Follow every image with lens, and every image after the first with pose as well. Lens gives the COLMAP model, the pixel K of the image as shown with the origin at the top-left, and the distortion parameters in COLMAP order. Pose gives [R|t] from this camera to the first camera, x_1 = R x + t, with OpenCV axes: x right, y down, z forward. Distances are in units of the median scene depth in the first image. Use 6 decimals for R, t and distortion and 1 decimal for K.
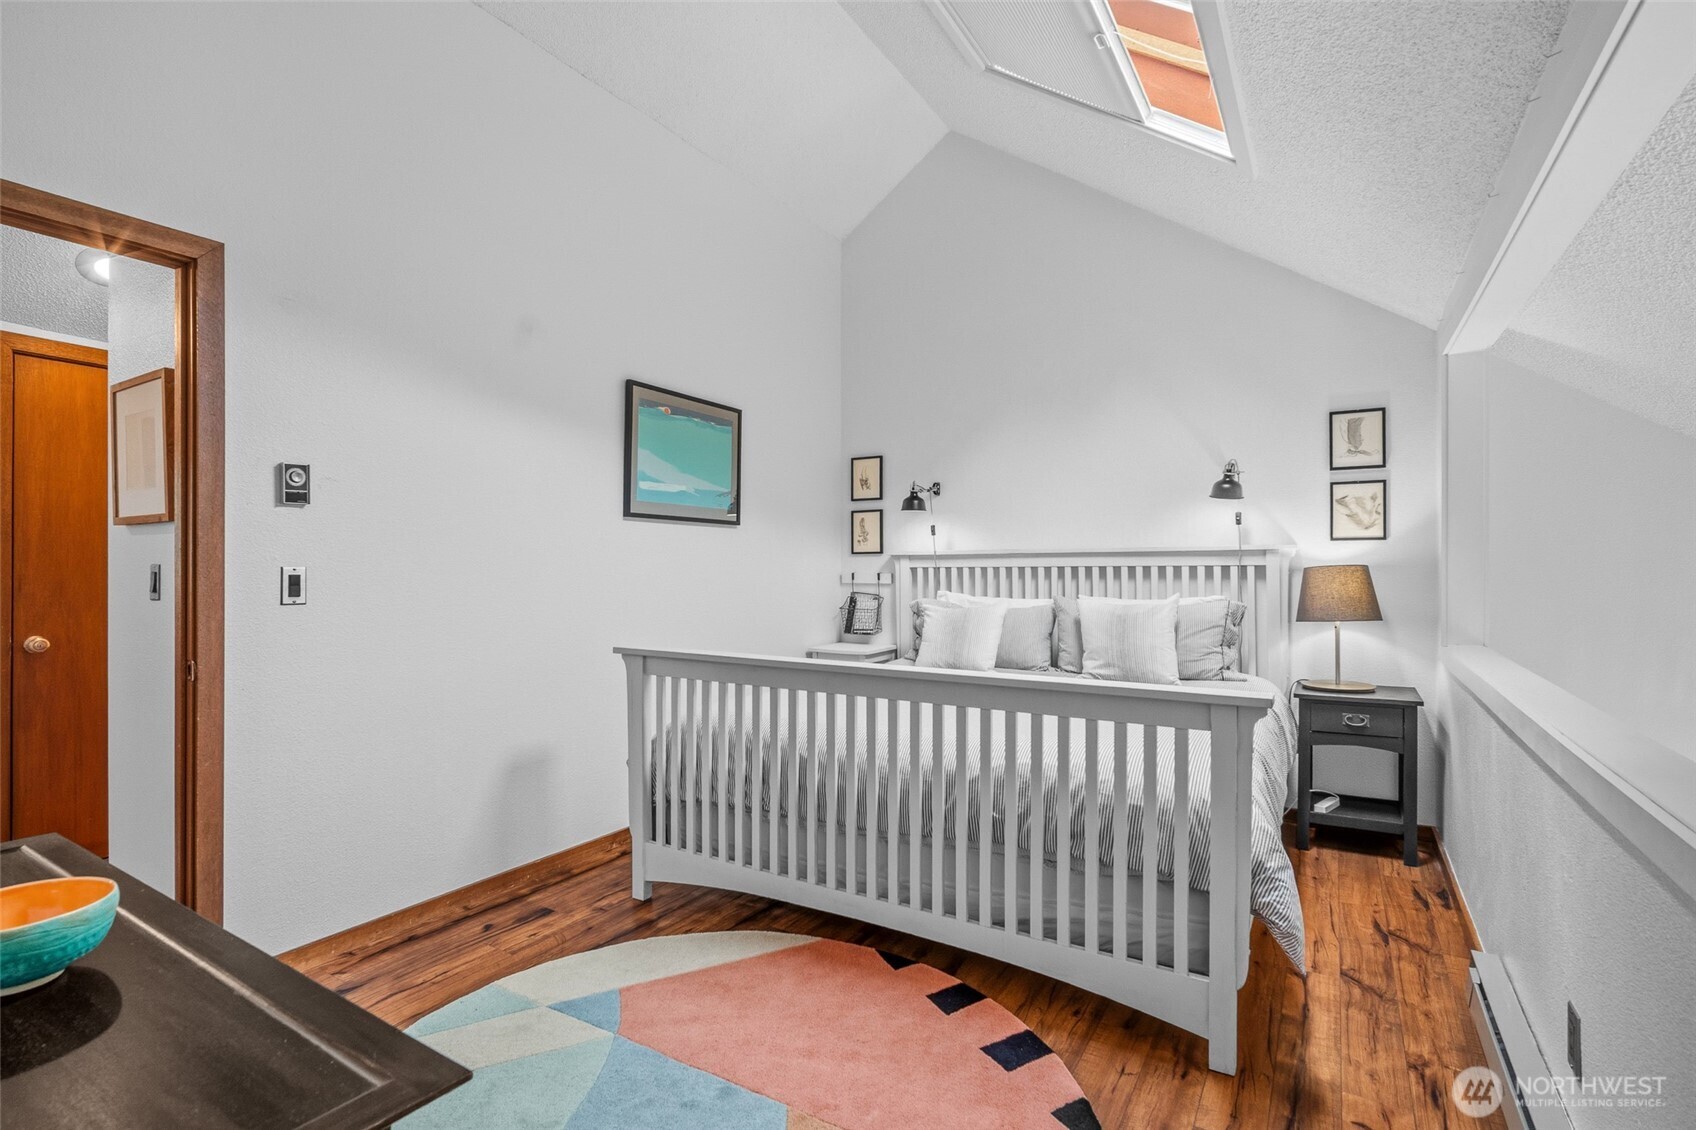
lens RADIAL K [[807.6, 0, 839.8], [0, 807.6, 558.5], [0, 0, 1]] dist [-0.009970, 0.000341]
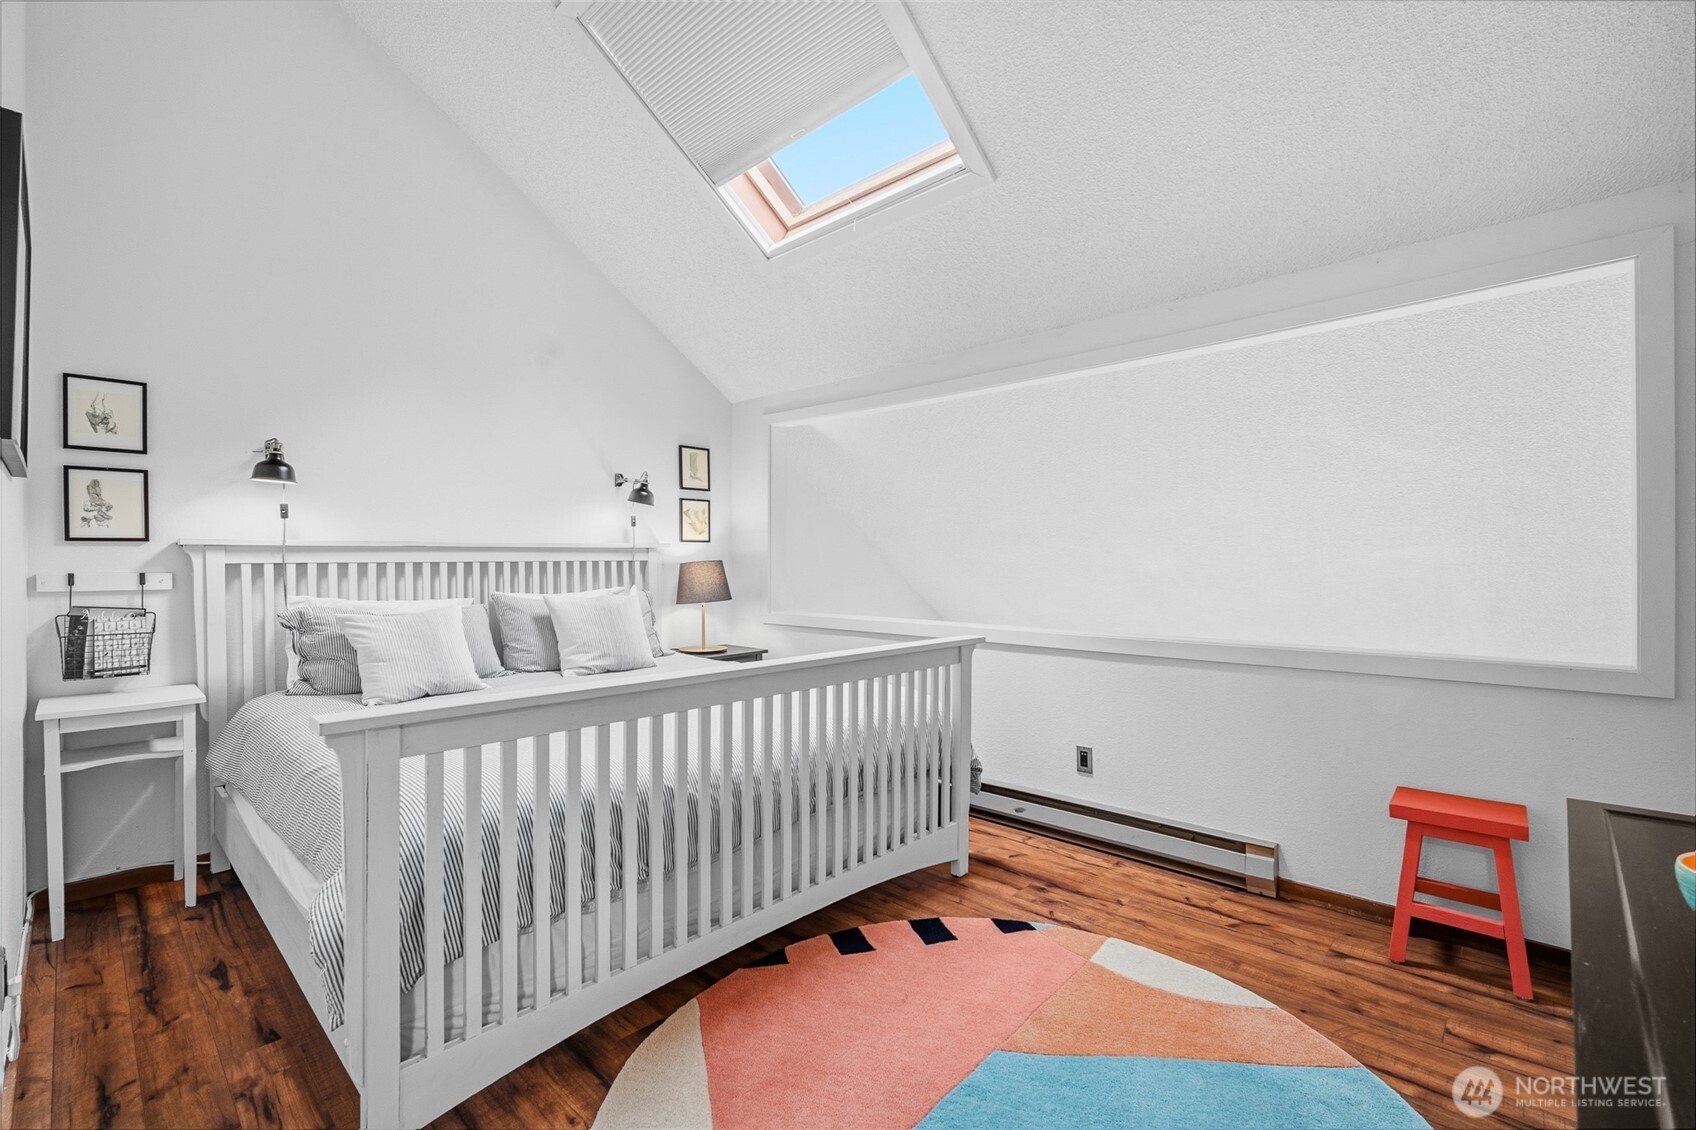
lens RADIAL K [[742.7, 0, 851.0], [0, 742.7, 555.2], [0, 0, 1]] dist [-0.014640, 0.006044]
pose [[0.198285, 0.009514, 0.980098, -0.515963], [-0.006122, 0.999945, -0.008468, 0.007895], [-0.980125, -0.004321, 0.198332, 0.470126]]
